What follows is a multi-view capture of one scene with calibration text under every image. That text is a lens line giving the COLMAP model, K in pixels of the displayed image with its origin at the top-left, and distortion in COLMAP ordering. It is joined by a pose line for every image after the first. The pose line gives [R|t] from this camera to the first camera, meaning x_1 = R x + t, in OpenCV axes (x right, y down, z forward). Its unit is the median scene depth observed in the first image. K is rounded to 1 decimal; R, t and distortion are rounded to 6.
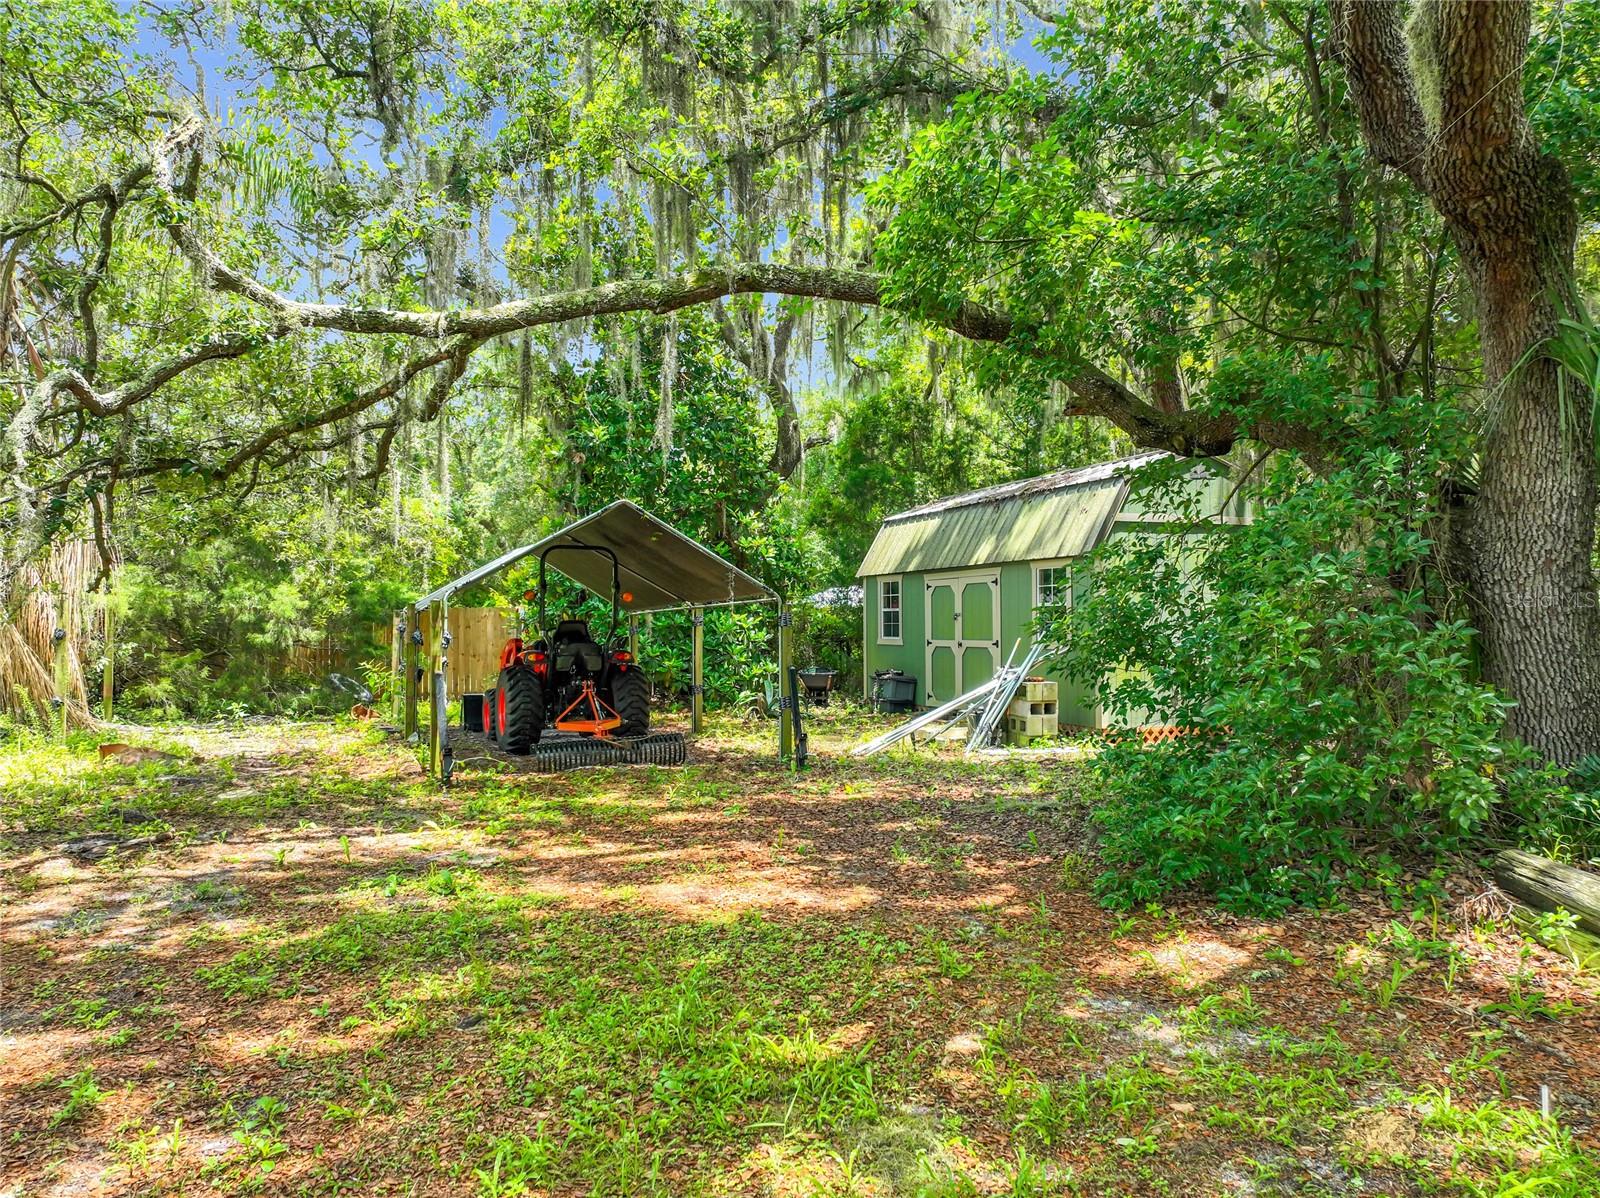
lens RADIAL K [[1123.4, 0, 804.8], [0, 1123.4, 600.8], [0, 0, 1]] dist [0.004724, 0.004635]
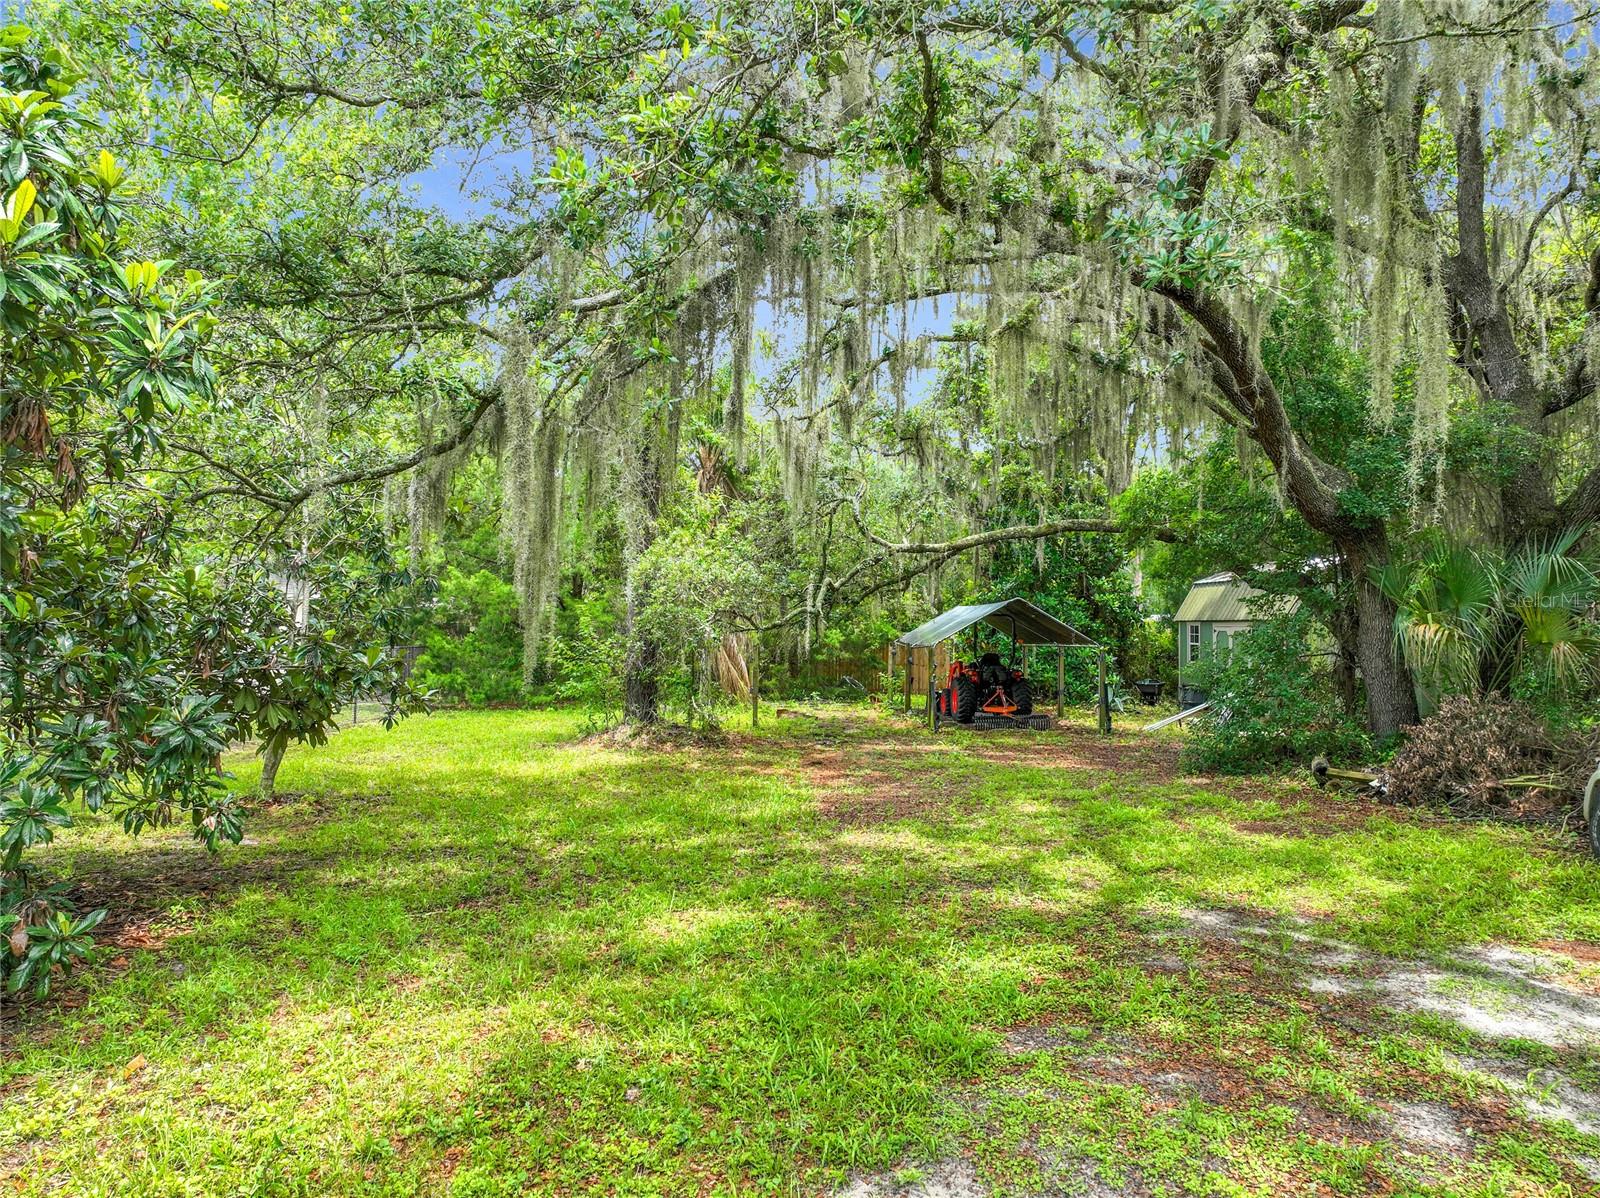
lens RADIAL K [[1123.4, 0, 804.8], [0, 1123.4, 600.8], [0, 0, 1]] dist [0.004724, 0.004635]
pose [[0.938654, 0.002453, -0.344851, 0.142859], [-0.001908, 0.999996, 0.001920, -0.070827], [0.344855, -0.001144, 0.938655, -0.836996]]
